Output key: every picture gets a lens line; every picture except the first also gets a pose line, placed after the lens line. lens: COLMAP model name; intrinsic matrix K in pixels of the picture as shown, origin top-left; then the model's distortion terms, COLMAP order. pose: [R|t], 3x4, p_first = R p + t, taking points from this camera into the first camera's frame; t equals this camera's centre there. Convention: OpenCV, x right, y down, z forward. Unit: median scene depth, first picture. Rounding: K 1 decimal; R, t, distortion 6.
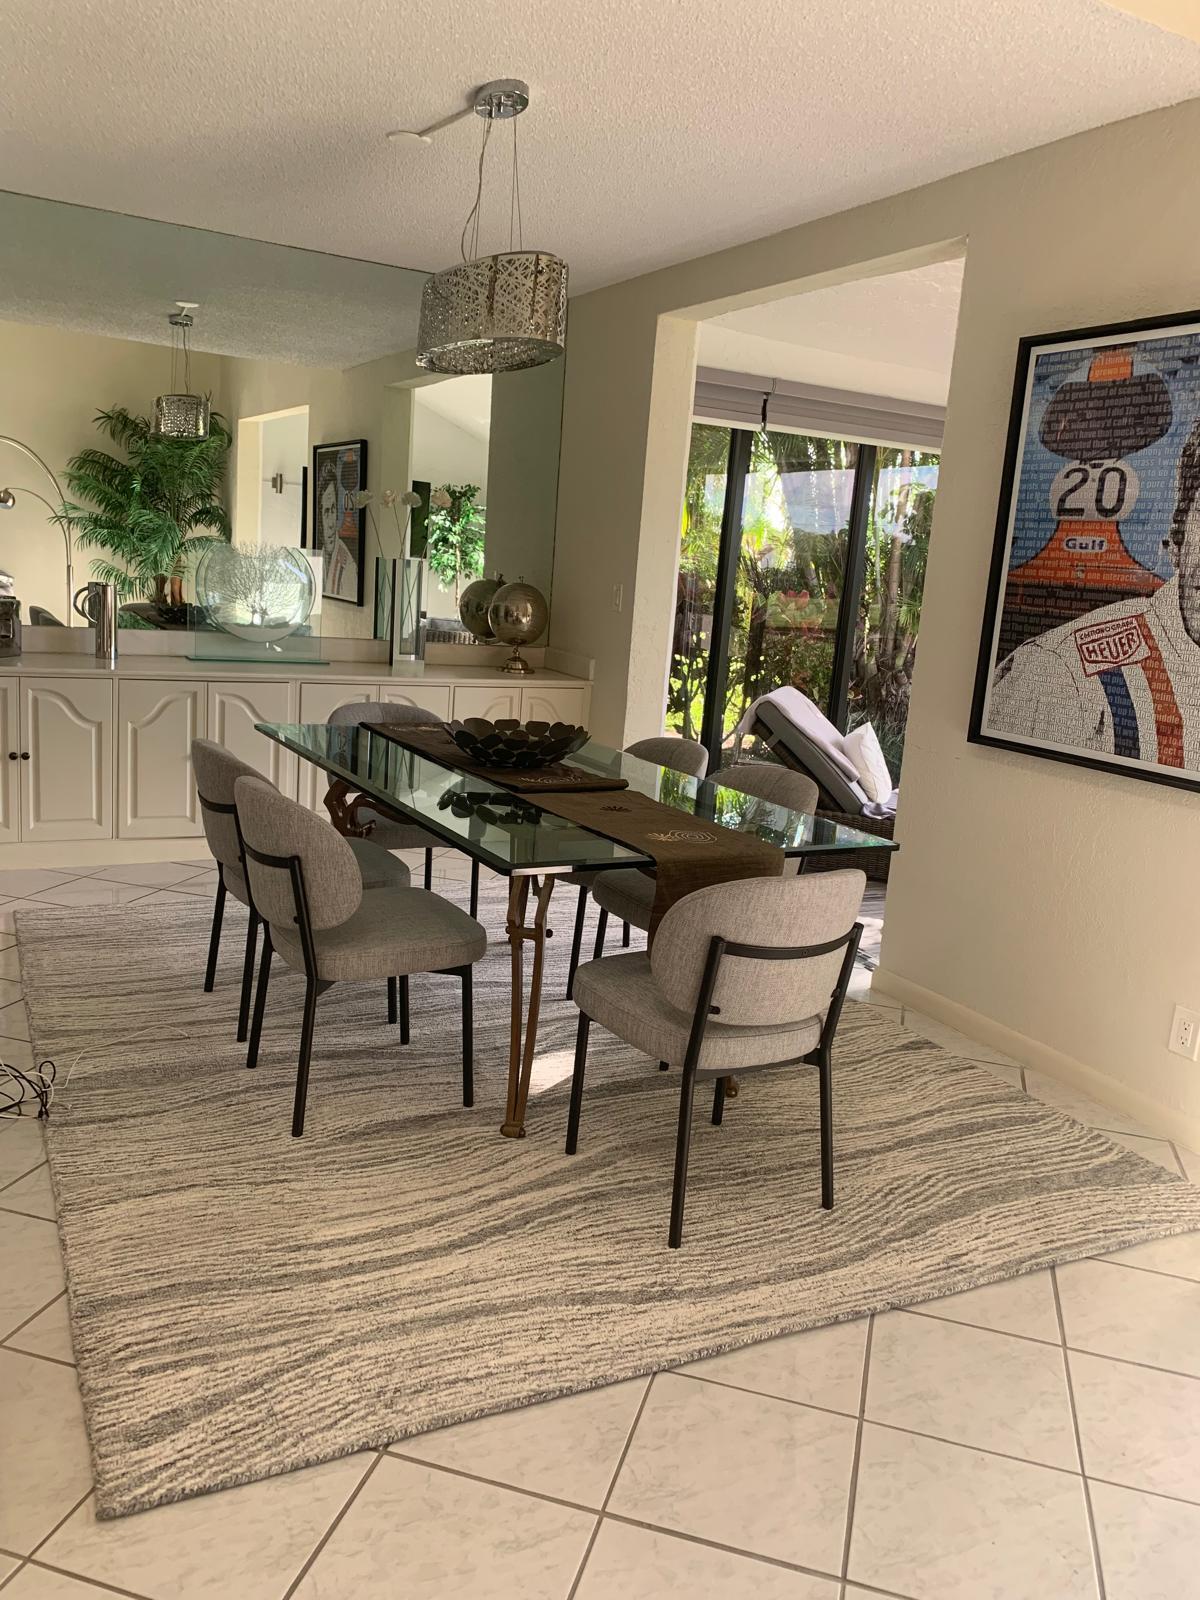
lens RADIAL K [[1223.4, 0, 608.3], [0, 1223.4, 794.4], [0, 0, 1]] dist [0.005445, 0.000943]
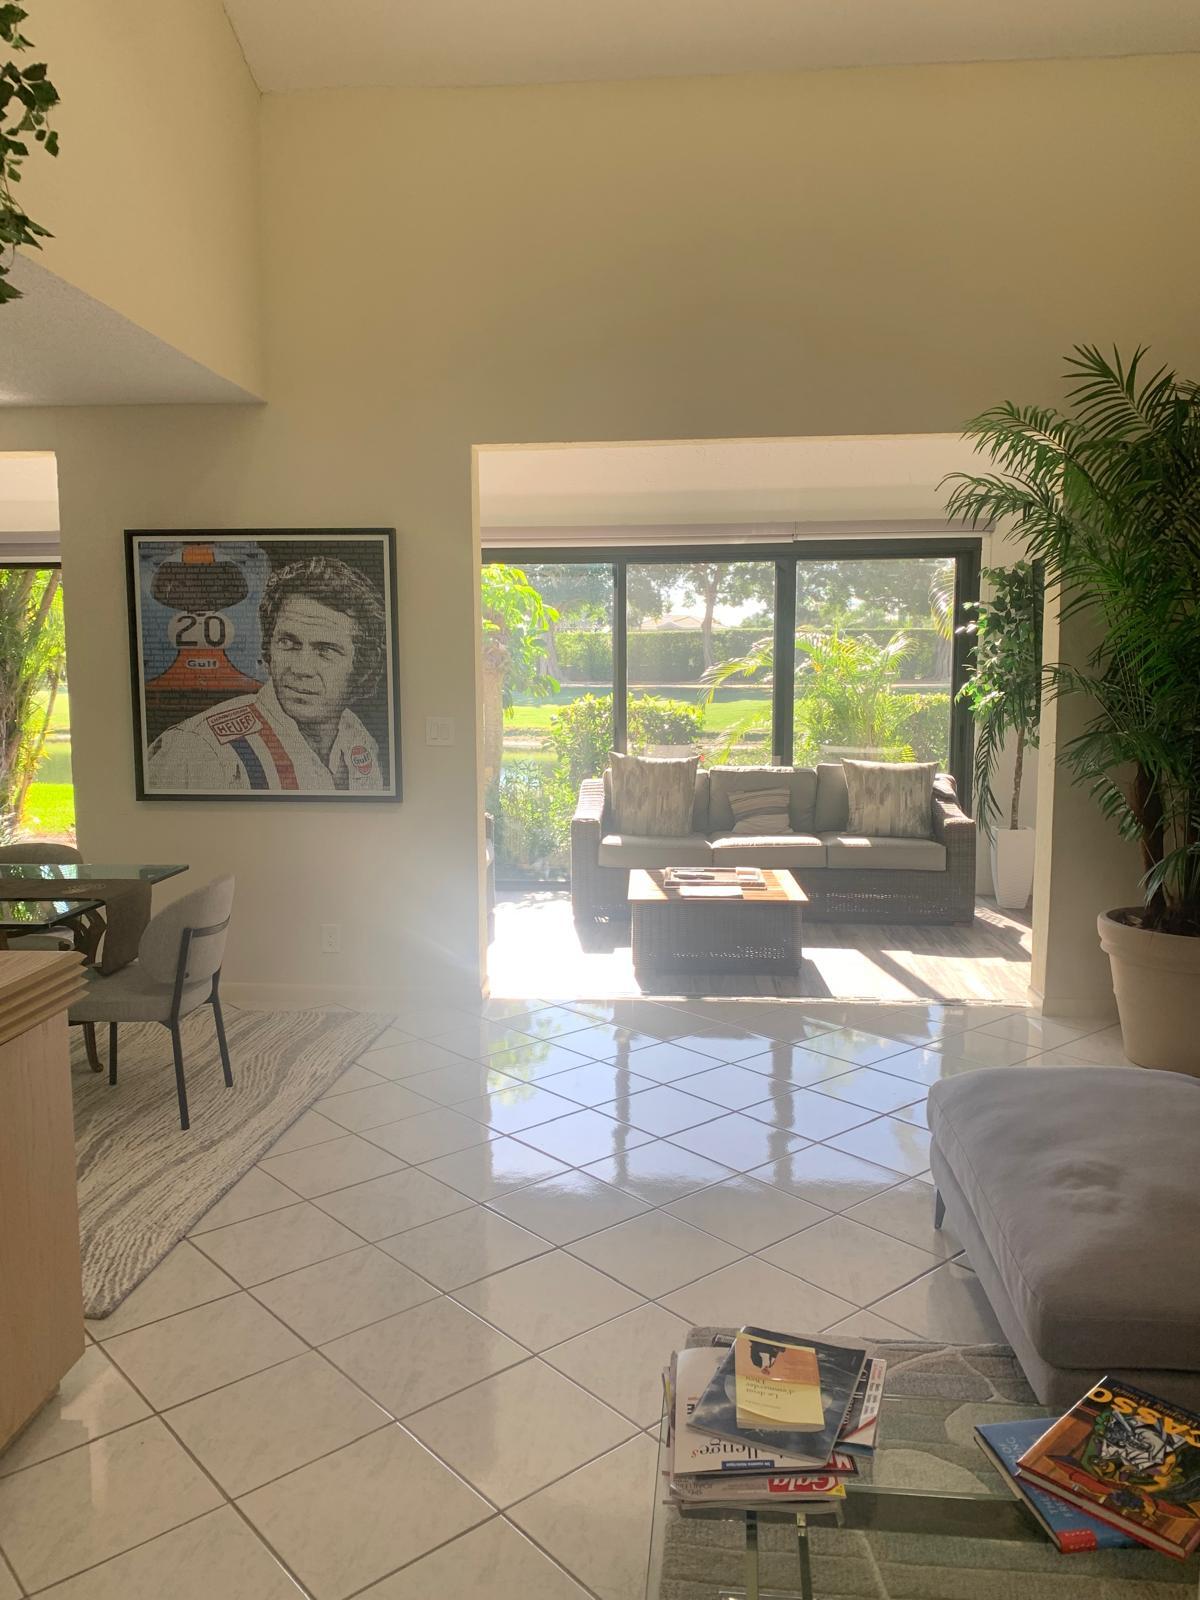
lens RADIAL K [[1223.4, 0, 607.6], [0, 1223.4, 803.0], [0, 0, 1]] dist [0.005445, 0.000943]
pose [[0.540629, -0.172174, 0.823454, -0.683170], [0.198623, 0.977283, 0.073934, -0.041919], [-0.817477, 0.123586, 0.562546, -0.306674]]
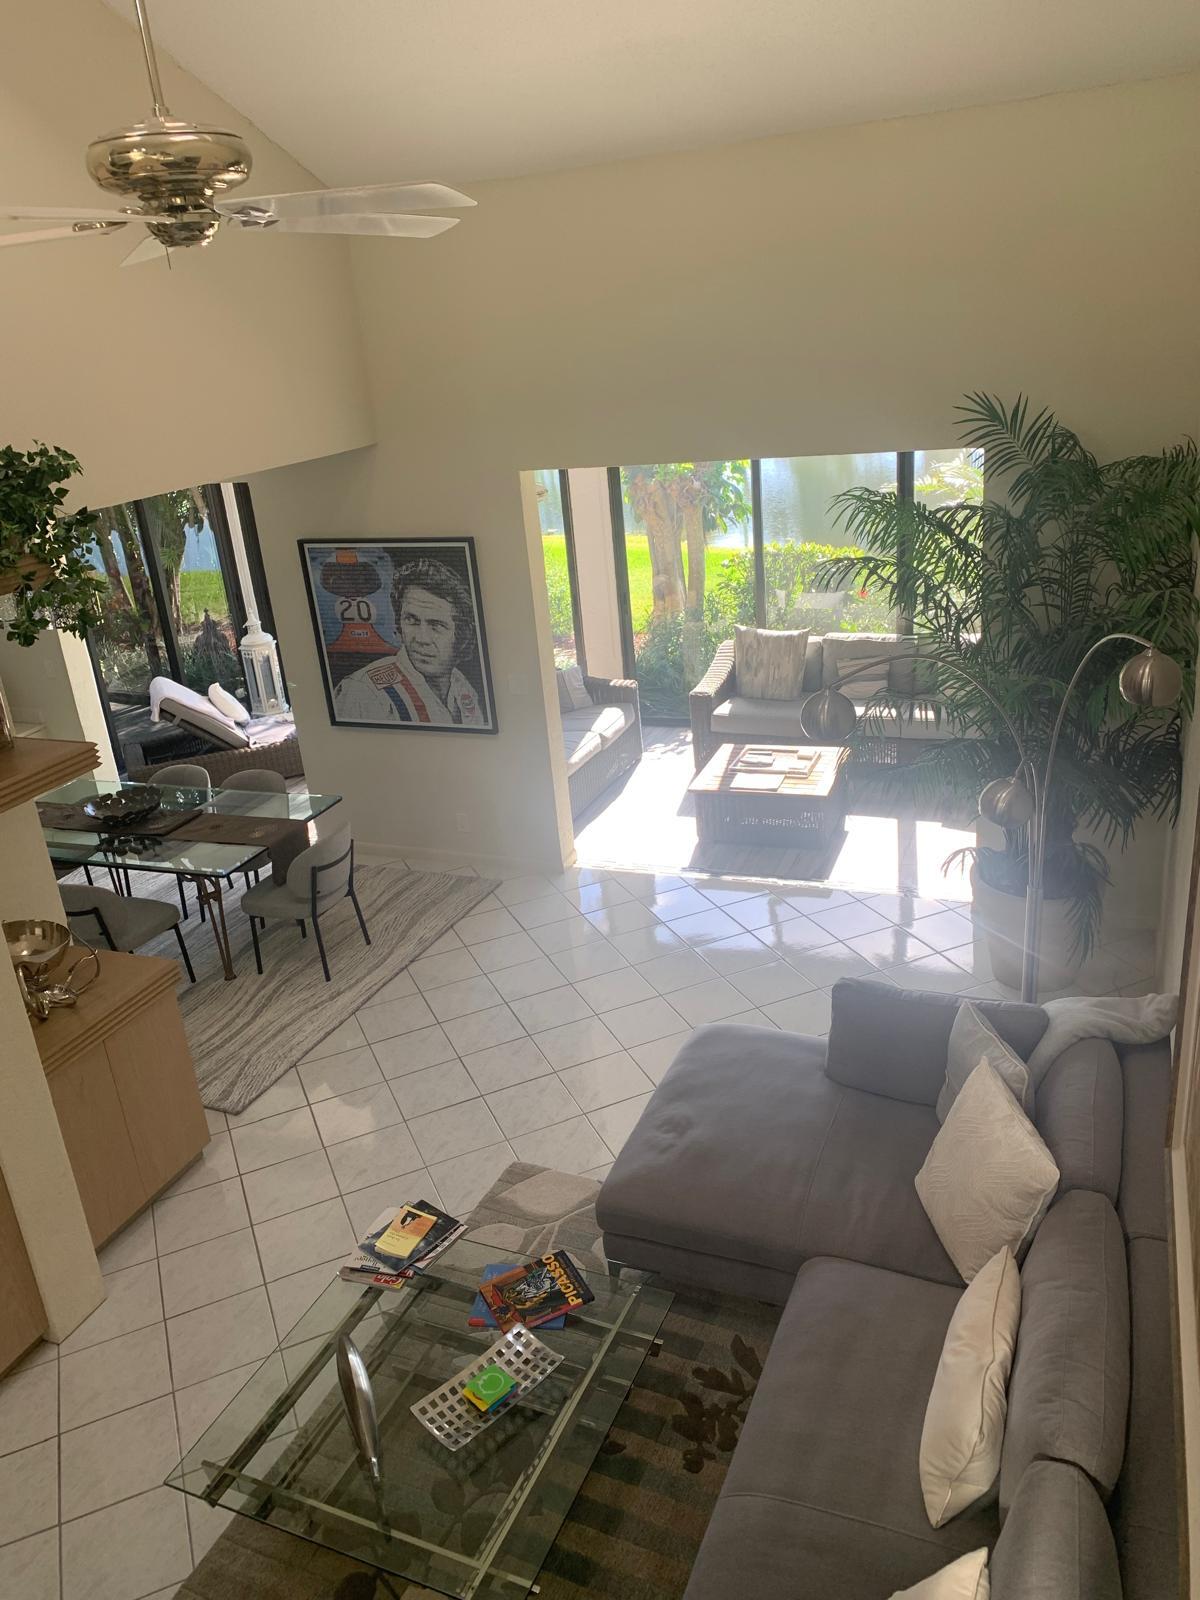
lens RADIAL K [[1223.4, 0, 630.7], [0, 1223.4, 799.6], [0, 0, 1]] dist [0.005445, 0.000943]
pose [[0.759124, -0.363720, 0.539850, -0.558500], [0.256571, 0.929379, 0.265379, -0.398169], [-0.598249, -0.062946, 0.798834, -1.112786]]
